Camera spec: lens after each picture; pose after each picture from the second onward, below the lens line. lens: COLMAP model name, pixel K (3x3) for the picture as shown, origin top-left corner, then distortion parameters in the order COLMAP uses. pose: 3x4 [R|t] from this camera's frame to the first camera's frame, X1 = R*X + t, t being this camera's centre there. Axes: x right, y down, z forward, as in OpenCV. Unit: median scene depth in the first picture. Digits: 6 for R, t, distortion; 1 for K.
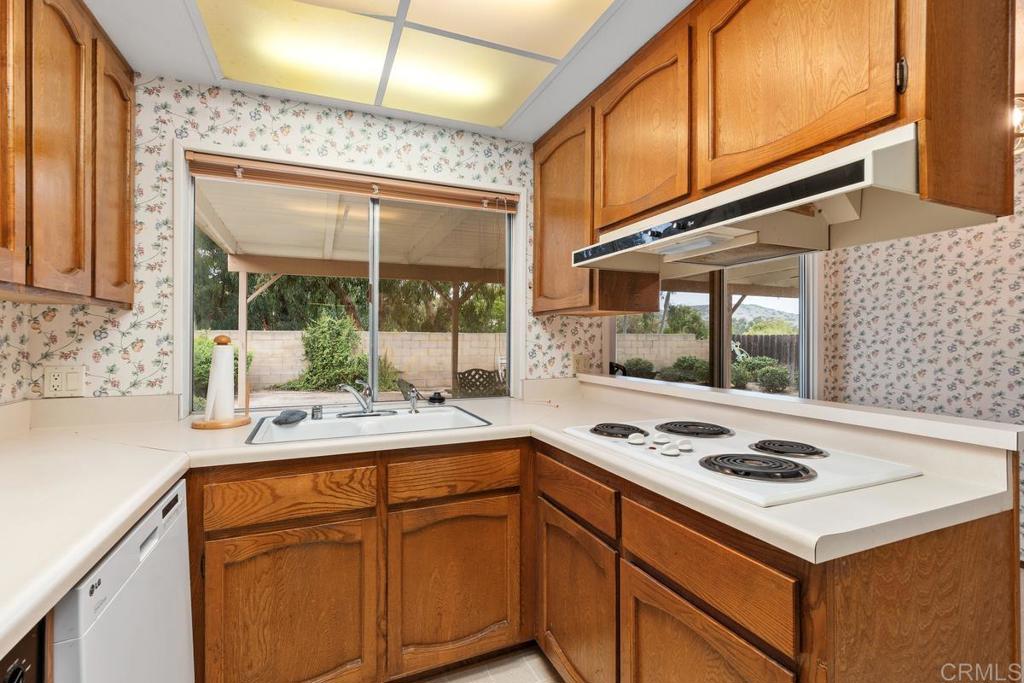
lens RADIAL K [[460.0, 0, 506.5], [0, 460.0, 337.4], [0, 0, 1]] dist [-0.001185, 0.001414]
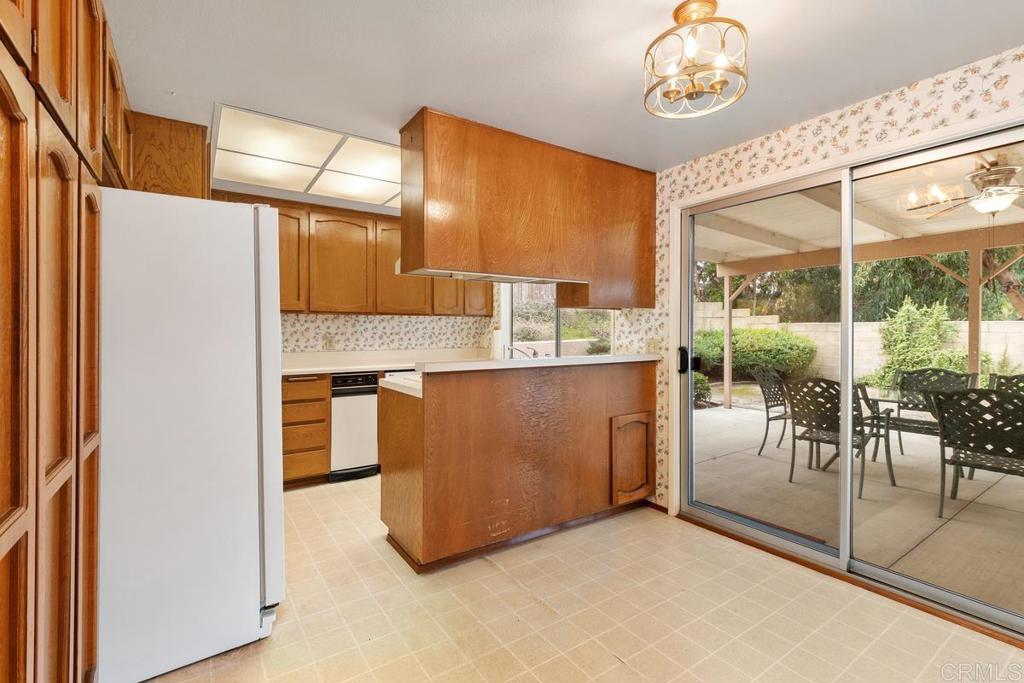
lens RADIAL K [[460.0, 0, 505.8], [0, 460.0, 334.5], [0, 0, 1]] dist [-0.001185, 0.001414]
pose [[0.210507, 0.005921, -0.977574, 1.281117], [0.001525, 0.999978, 0.006385, 0.017540], [0.977591, -0.002835, 0.210493, 0.357919]]
